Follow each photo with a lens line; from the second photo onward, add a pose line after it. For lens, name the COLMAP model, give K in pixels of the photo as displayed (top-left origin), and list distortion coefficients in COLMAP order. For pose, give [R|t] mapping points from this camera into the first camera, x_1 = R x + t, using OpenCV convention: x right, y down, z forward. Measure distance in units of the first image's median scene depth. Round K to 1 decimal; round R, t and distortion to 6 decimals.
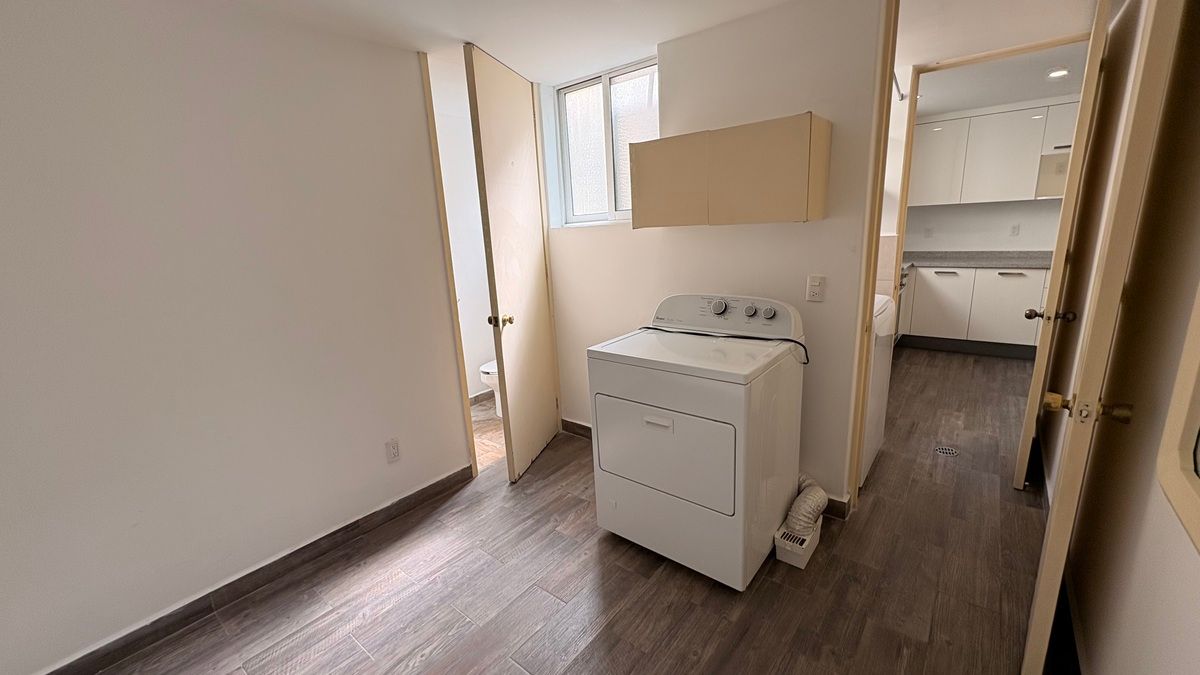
lens RADIAL K [[473.3, 0, 600.0], [0, 473.3, 337.5], [0, 0, 1]] dist [0.000676, -0.000048]
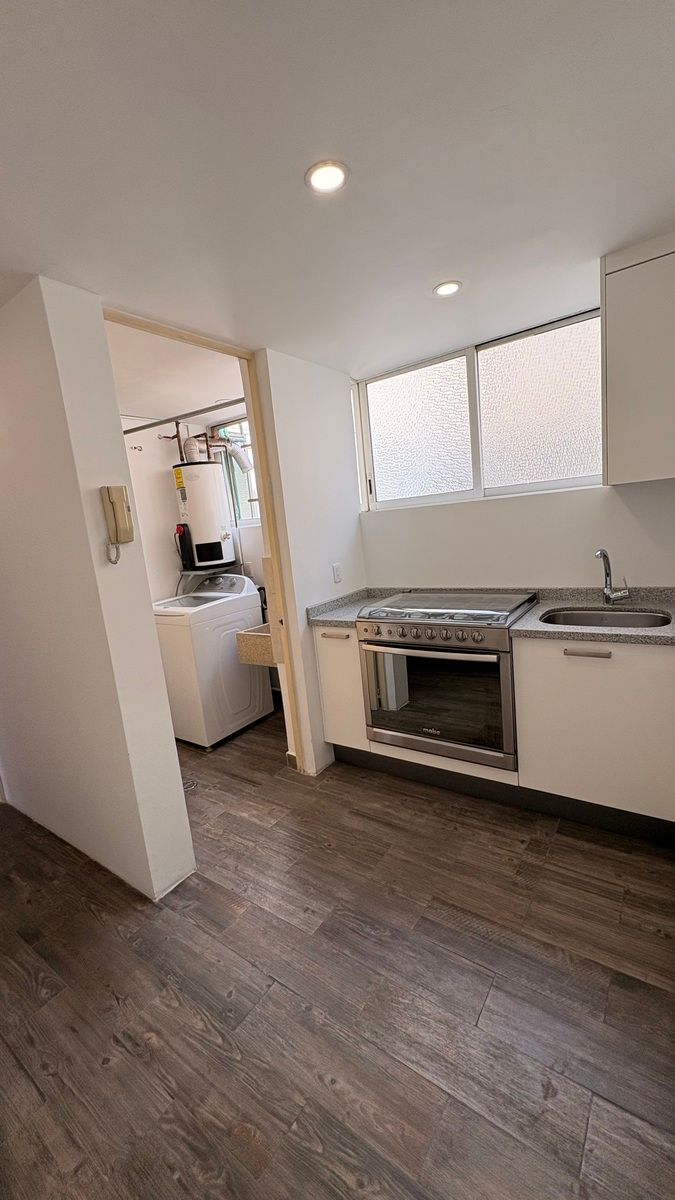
lens RADIAL K [[473.3, 0, 337.5], [0, 473.3, 600.0], [0, 0, 1]] dist [0.000676, -0.000048]
pose [[0.067169, 0.211051, -0.975165, 1.087539], [-0.133789, 0.970450, 0.200815, -0.243786], [0.988731, 0.116978, 0.093421, 0.789455]]
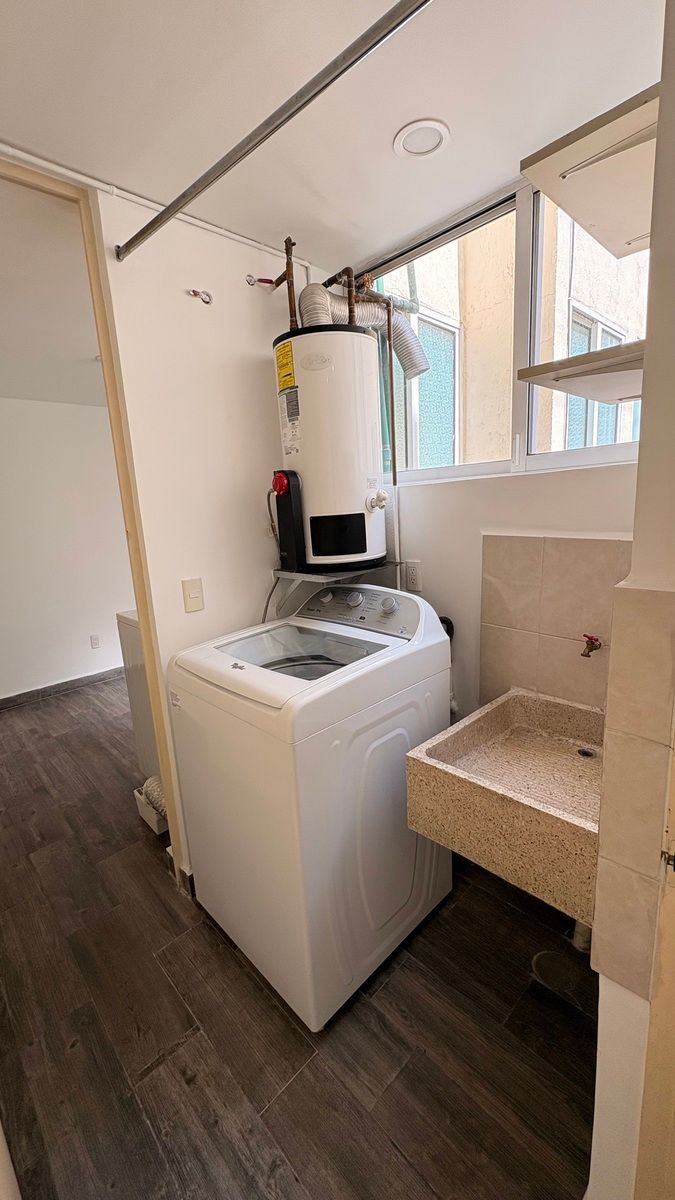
lens RADIAL K [[473.3, 0, 337.5], [0, 473.3, 600.0], [0, 0, 1]] dist [0.000676, -0.000048]
pose [[-0.120769, 0.254479, -0.959508, 0.618098], [-0.163185, 0.948344, 0.272057, -0.181808], [0.979176, 0.189434, -0.073004, 0.670444]]
